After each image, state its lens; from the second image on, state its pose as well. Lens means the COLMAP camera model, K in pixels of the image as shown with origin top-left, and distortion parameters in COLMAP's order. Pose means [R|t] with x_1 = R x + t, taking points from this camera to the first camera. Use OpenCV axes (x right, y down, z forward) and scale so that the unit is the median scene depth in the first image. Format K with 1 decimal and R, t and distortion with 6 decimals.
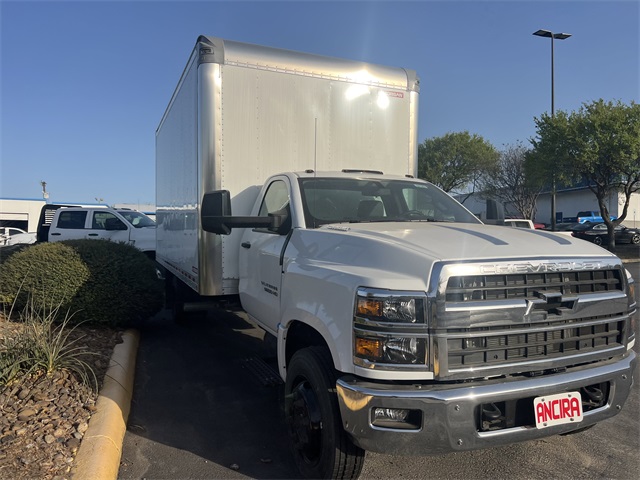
lens RADIAL K [[476.4, 0, 324.2], [0, 476.4, 238.7], [0, 0, 1]] dist [0.047696, -0.049573]
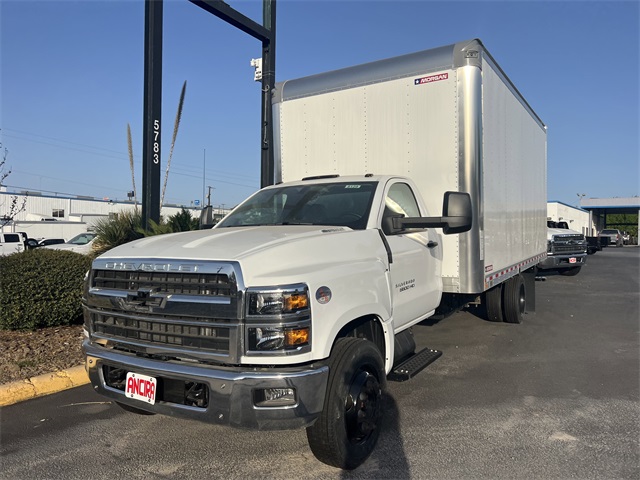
lens RADIAL K [[476.4, 0, 323.4], [0, 476.4, 238.6], [0, 0, 1]] dist [0.047696, -0.049573]
pose [[0.576522, 0.000229, -0.817082, 1.335740], [0.005381, 0.999977, 0.004078, -0.009630], [0.817064, -0.006748, 0.576507, 0.539744]]
